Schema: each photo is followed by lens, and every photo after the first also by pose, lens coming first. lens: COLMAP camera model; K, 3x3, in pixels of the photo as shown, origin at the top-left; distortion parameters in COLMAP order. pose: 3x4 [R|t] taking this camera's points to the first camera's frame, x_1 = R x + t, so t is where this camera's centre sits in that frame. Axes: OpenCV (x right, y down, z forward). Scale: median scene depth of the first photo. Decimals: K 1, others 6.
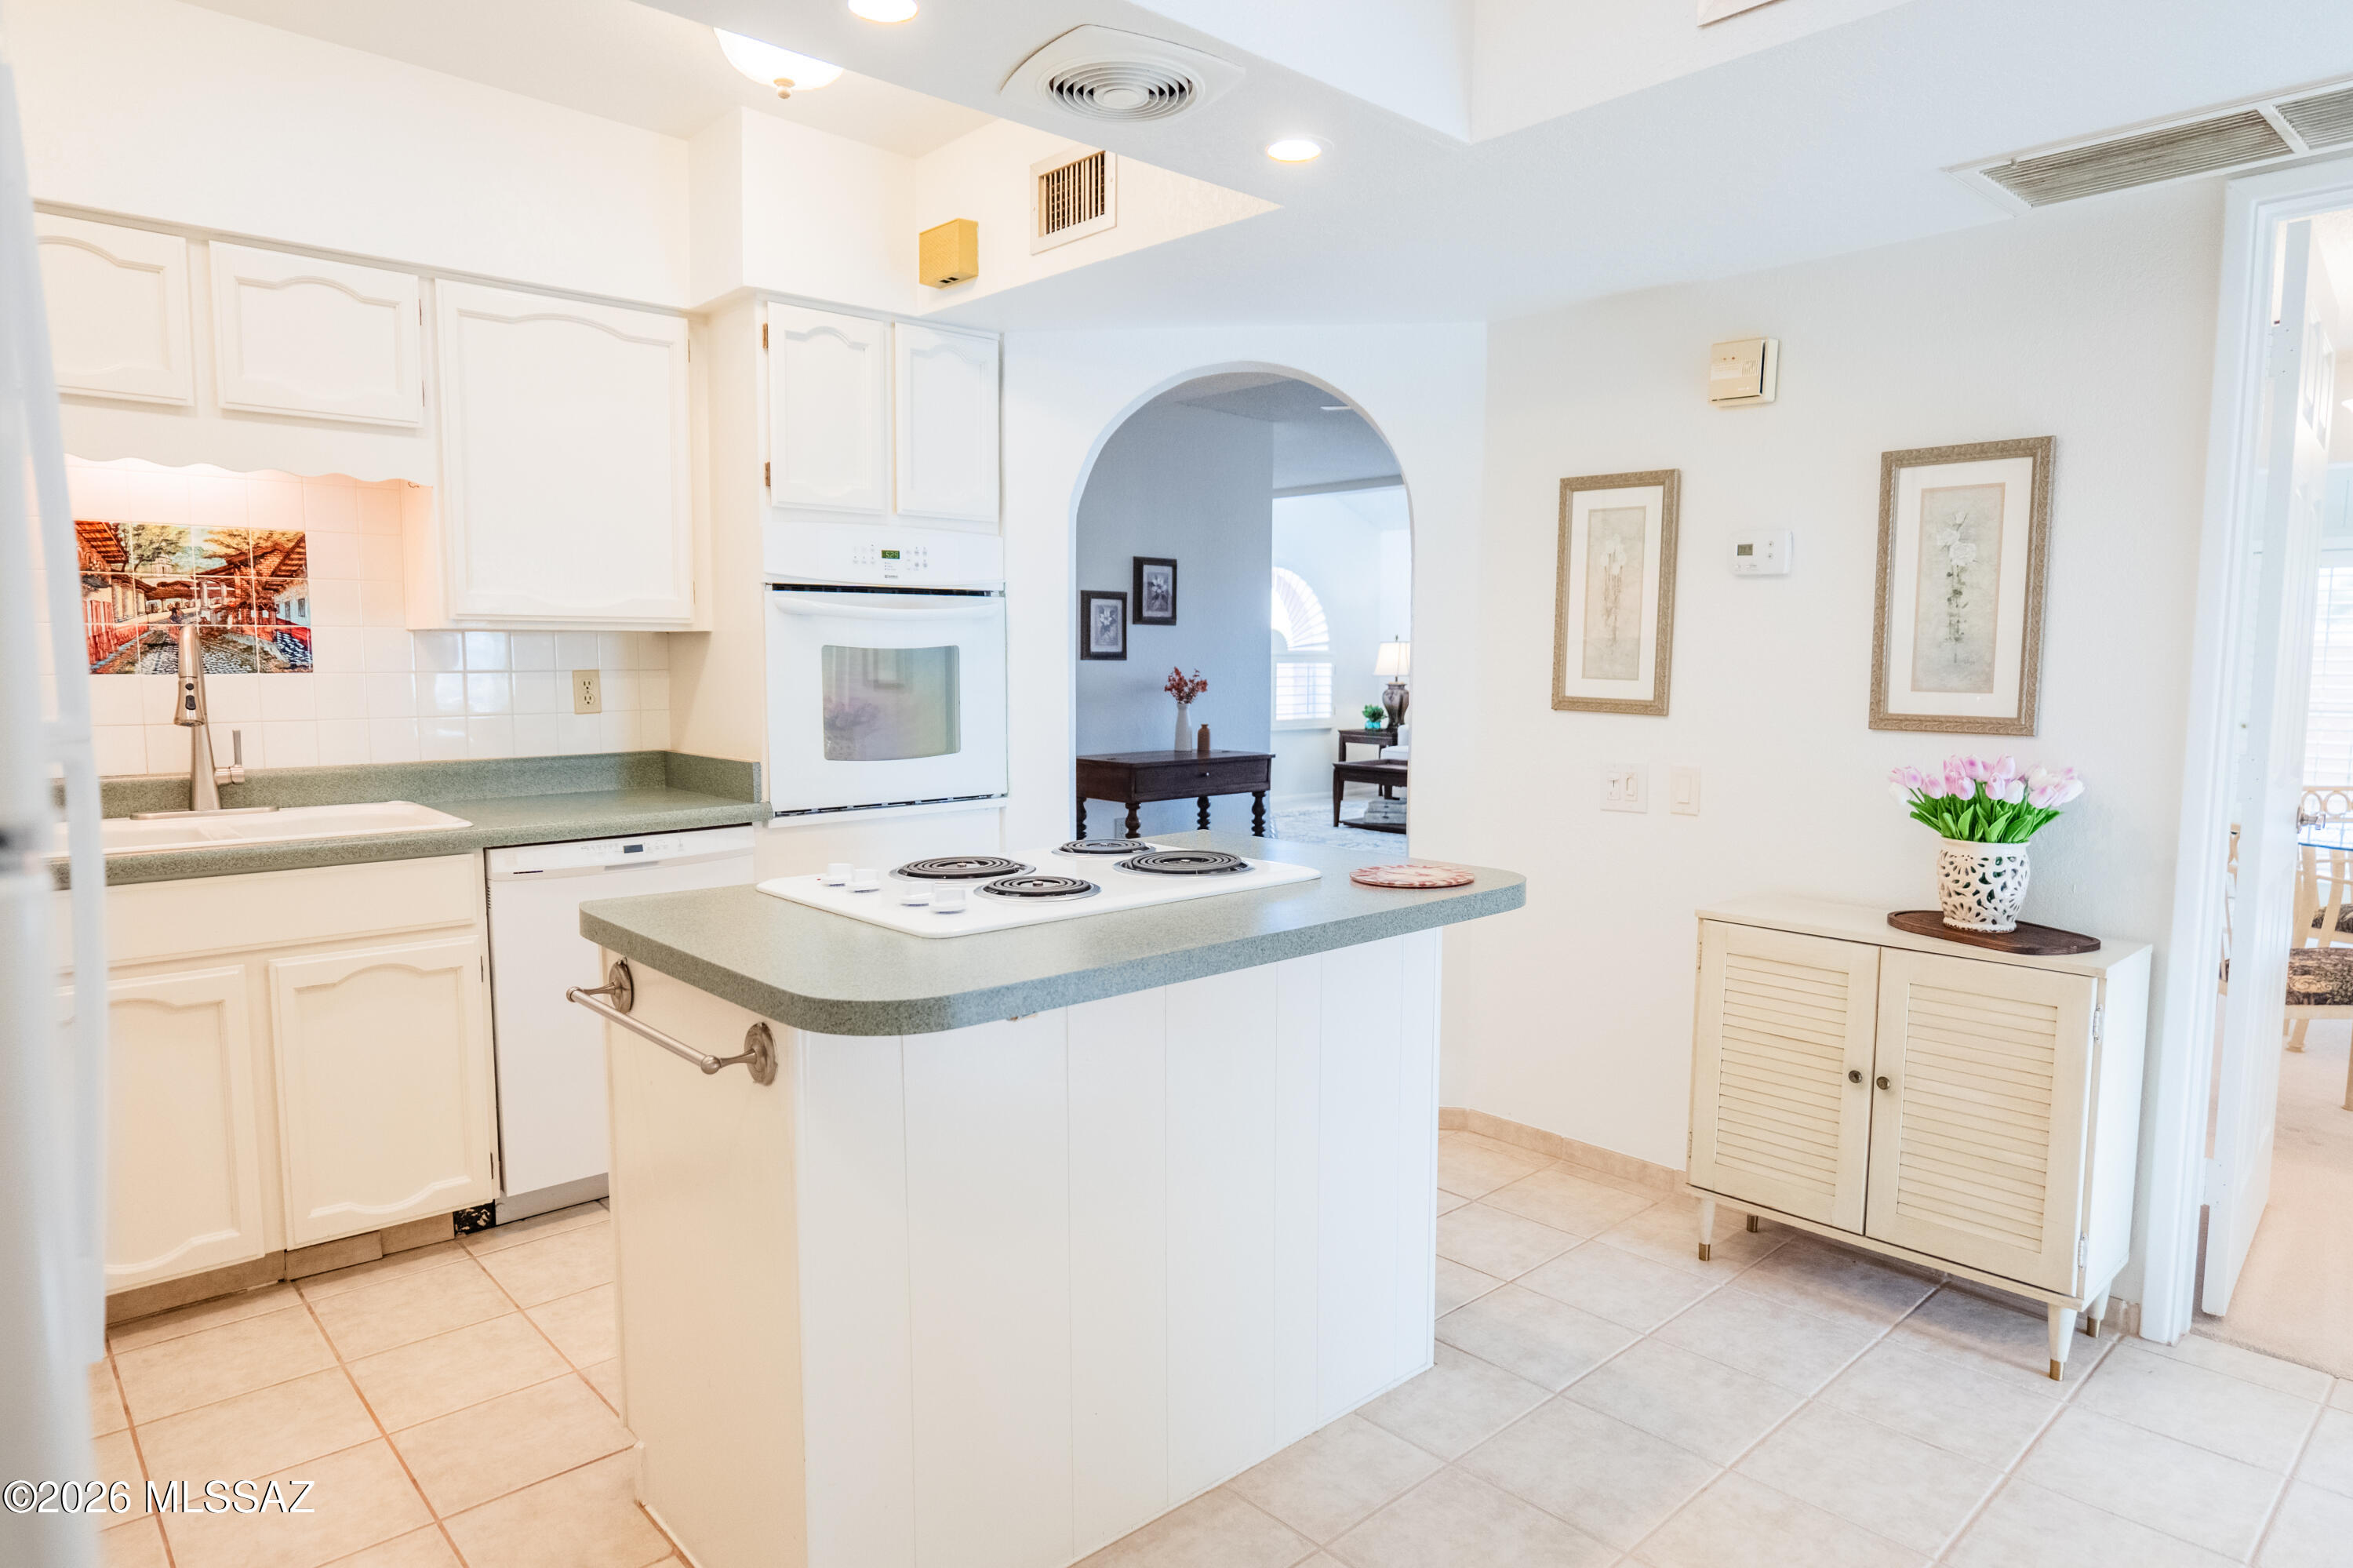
lens RADIAL K [[1404.7, 0, 1176.5], [0, 1404.7, 784.0], [0, 0, 1]] dist [-0.029274, 0.029229]
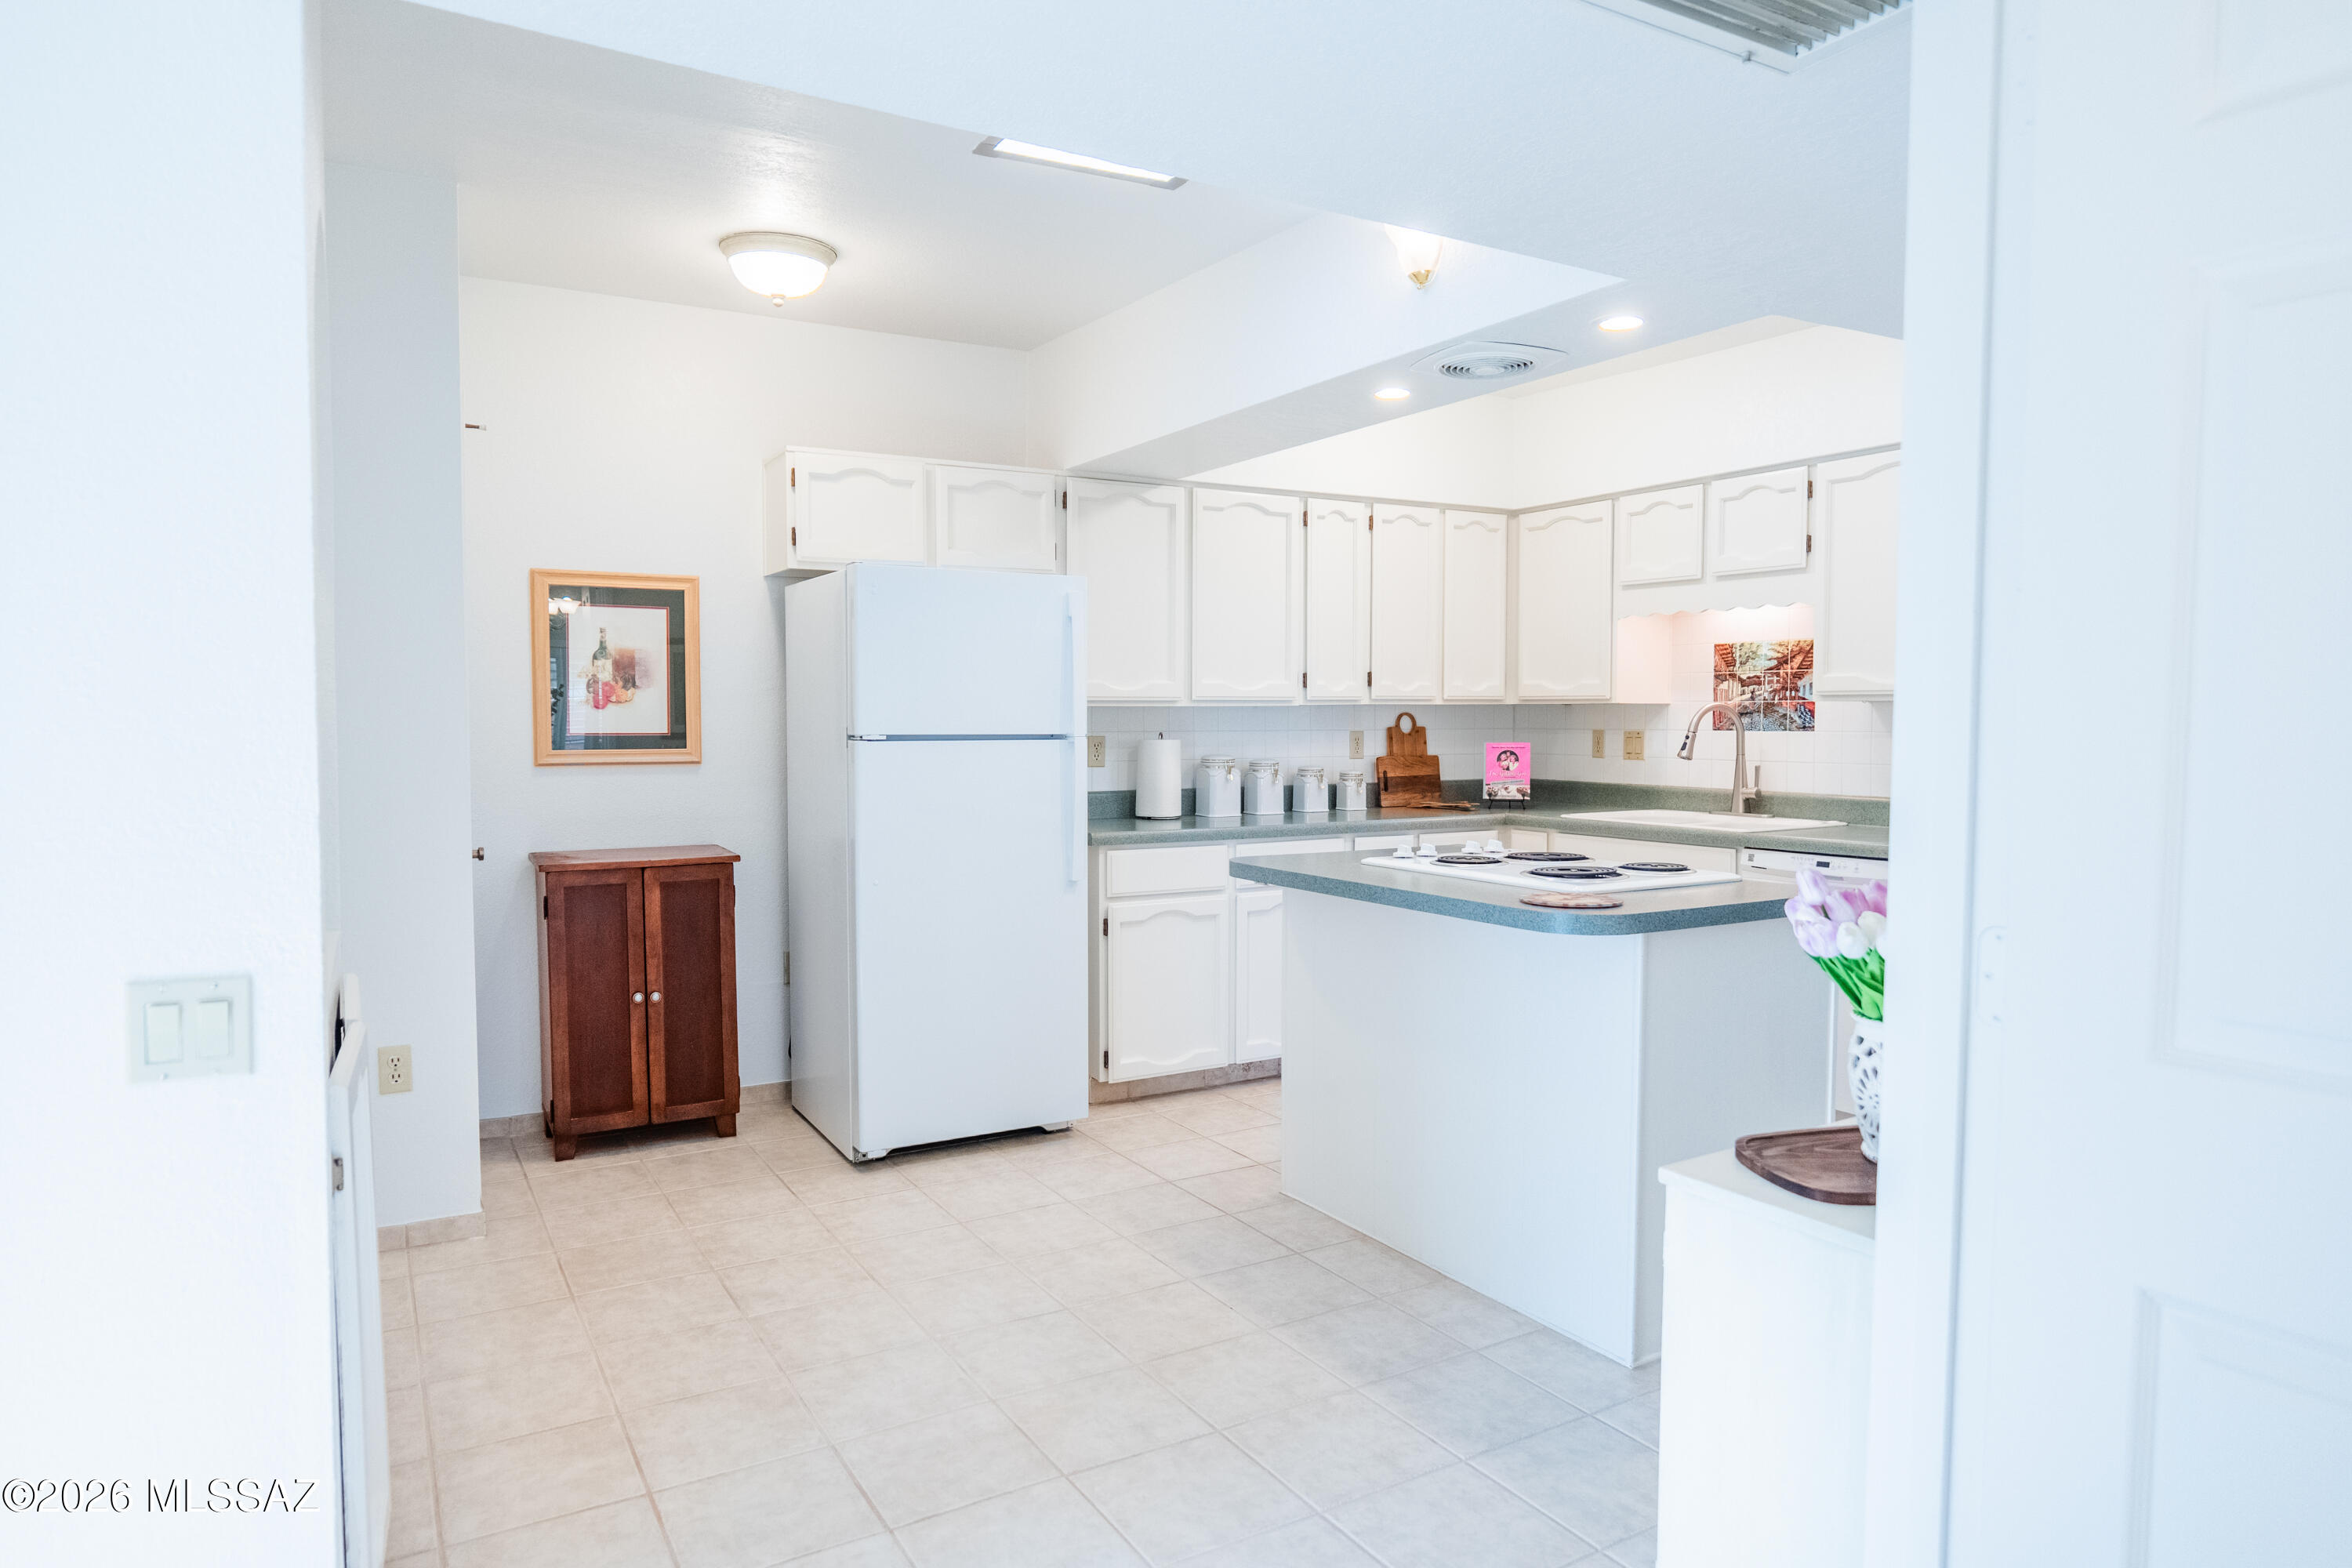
lens RADIAL K [[1381.5, 0, 1165.9], [0, 1381.5, 786.8], [0, 0, 1]] dist [-0.044519, 0.033301]
pose [[-0.209909, 0.047602, -0.976561, 1.014370], [-0.090798, 0.993549, 0.067947, -0.059119], [0.973496, 0.102932, -0.204233, 0.647514]]
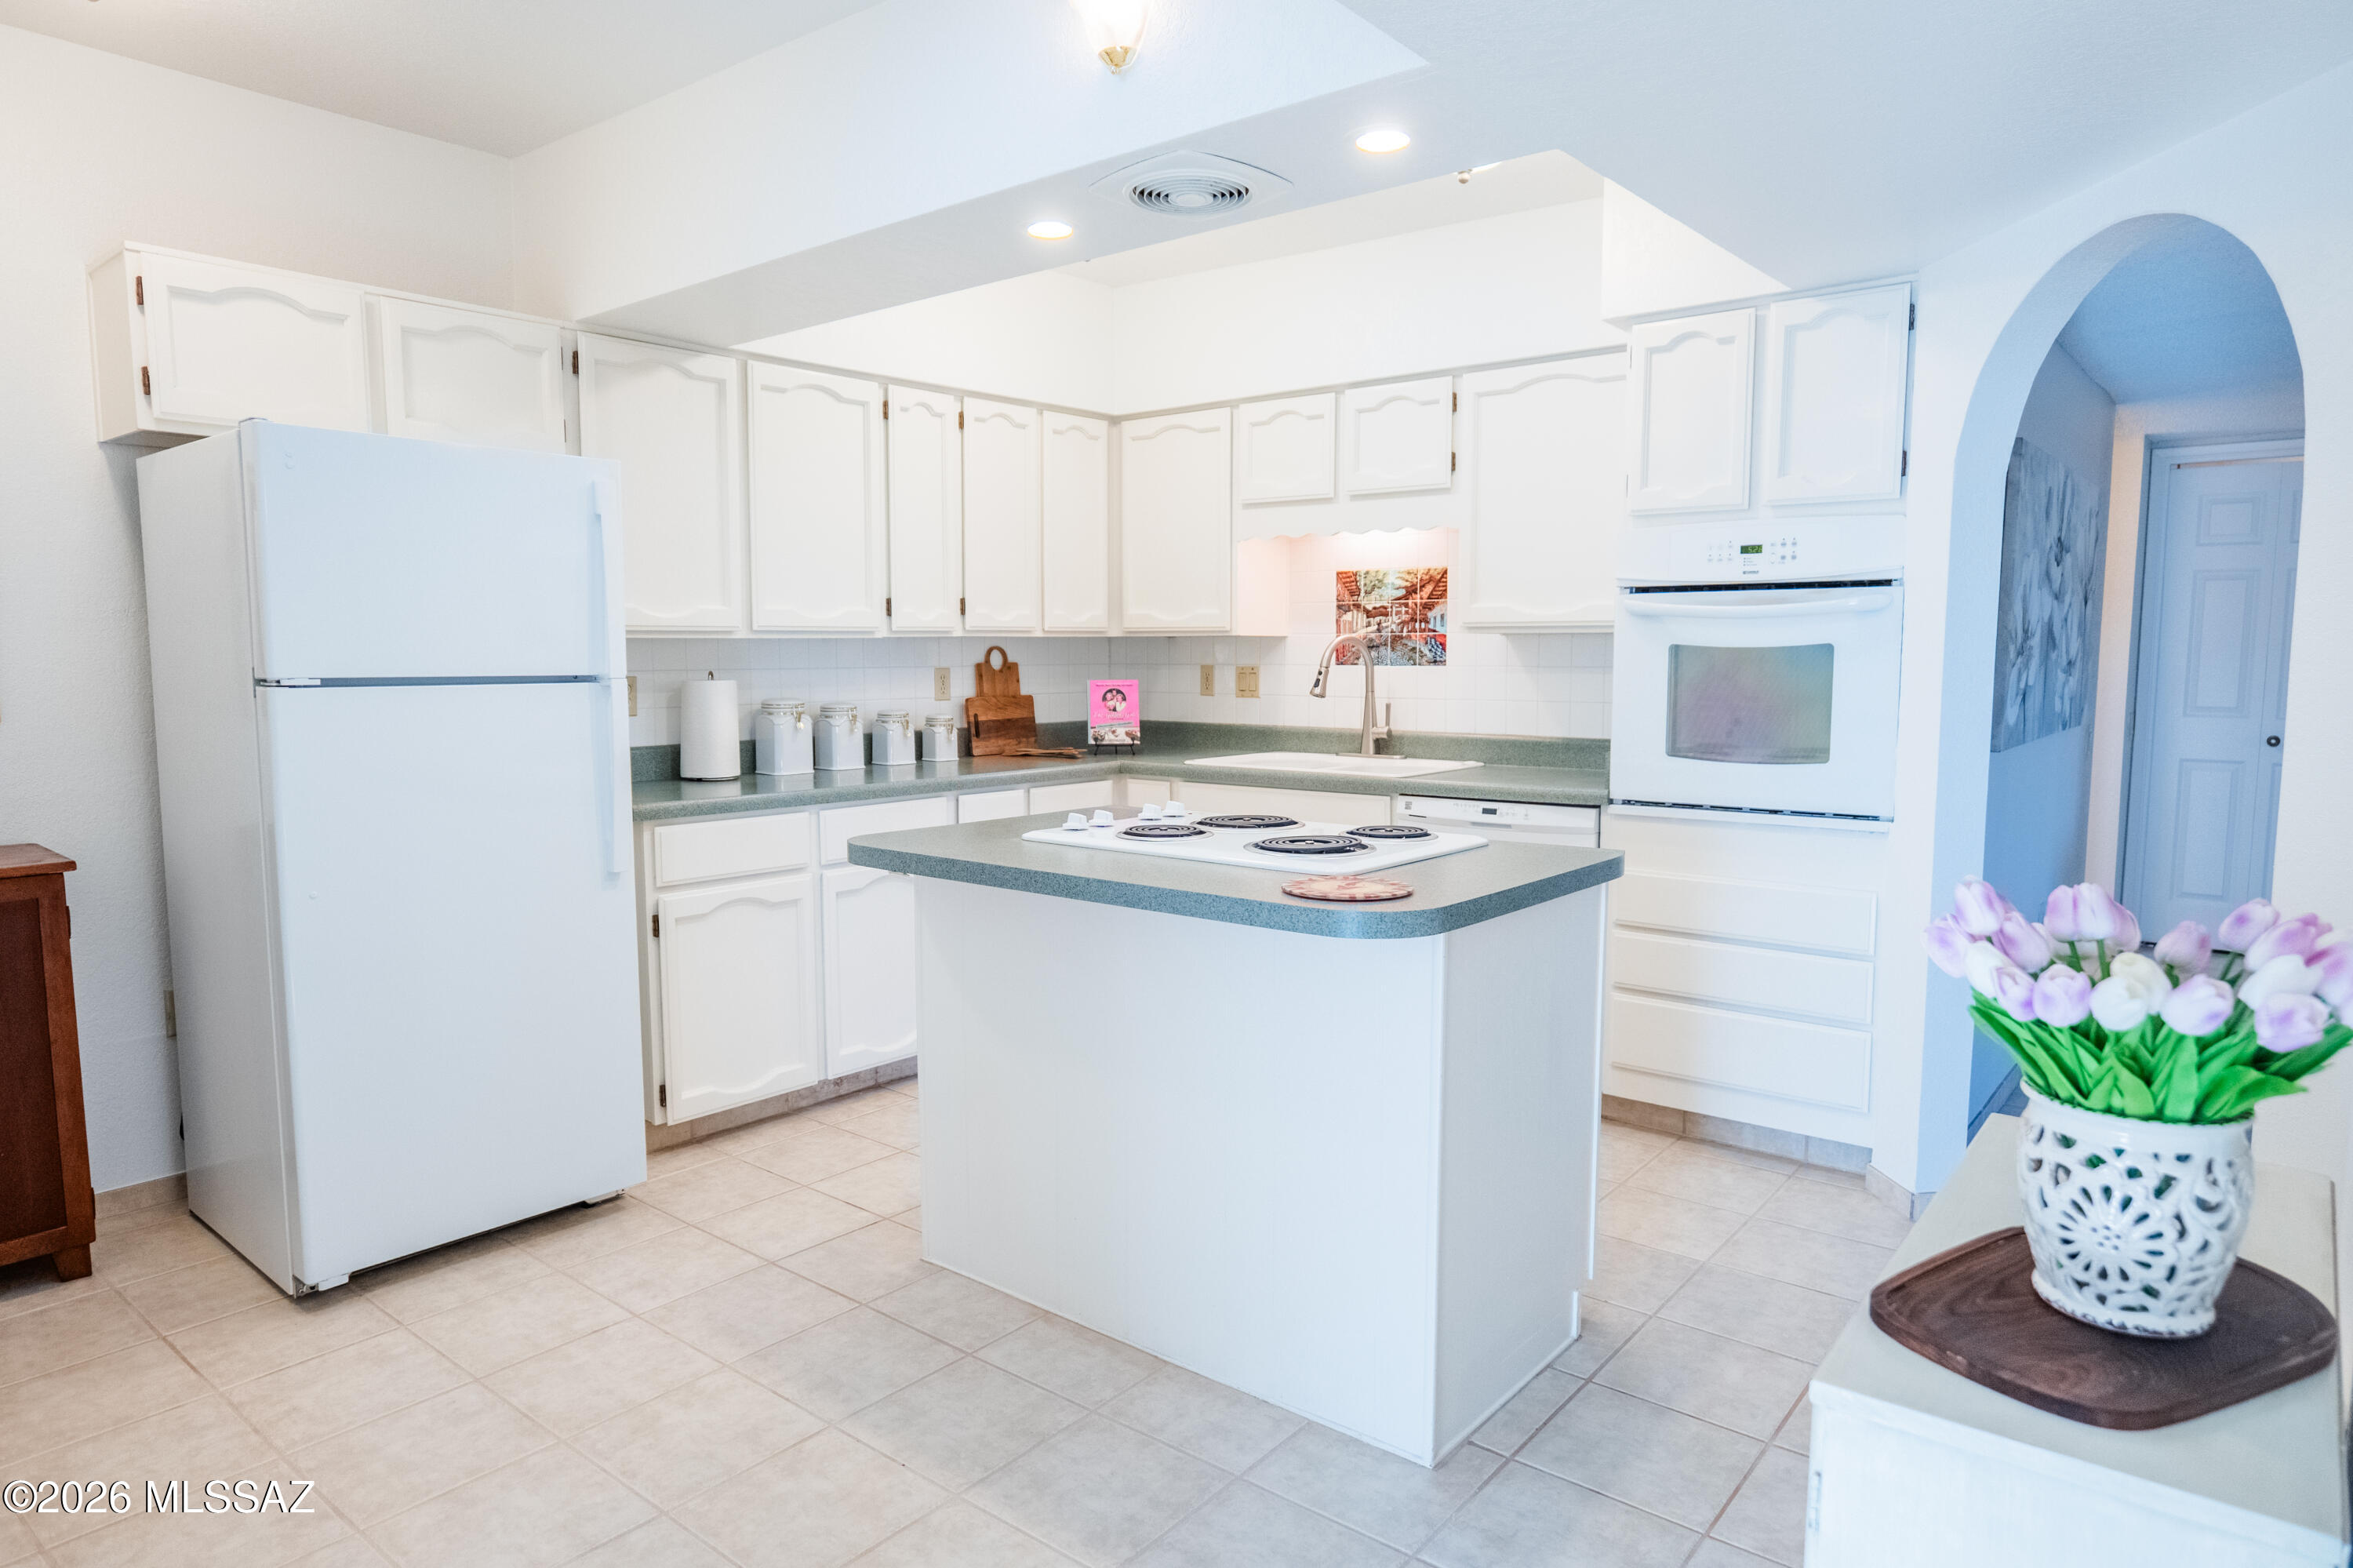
lens RADIAL K [[1382.2, 0, 1166.4], [0, 1382.2, 786.8], [0, 0, 1]] dist [-0.044519, 0.033301]
pose [[0.145193, 0.093956, -0.984932, 0.759519], [-0.090611, 0.992560, 0.081326, -0.047556], [0.985245, 0.077438, 0.152626, 0.533200]]
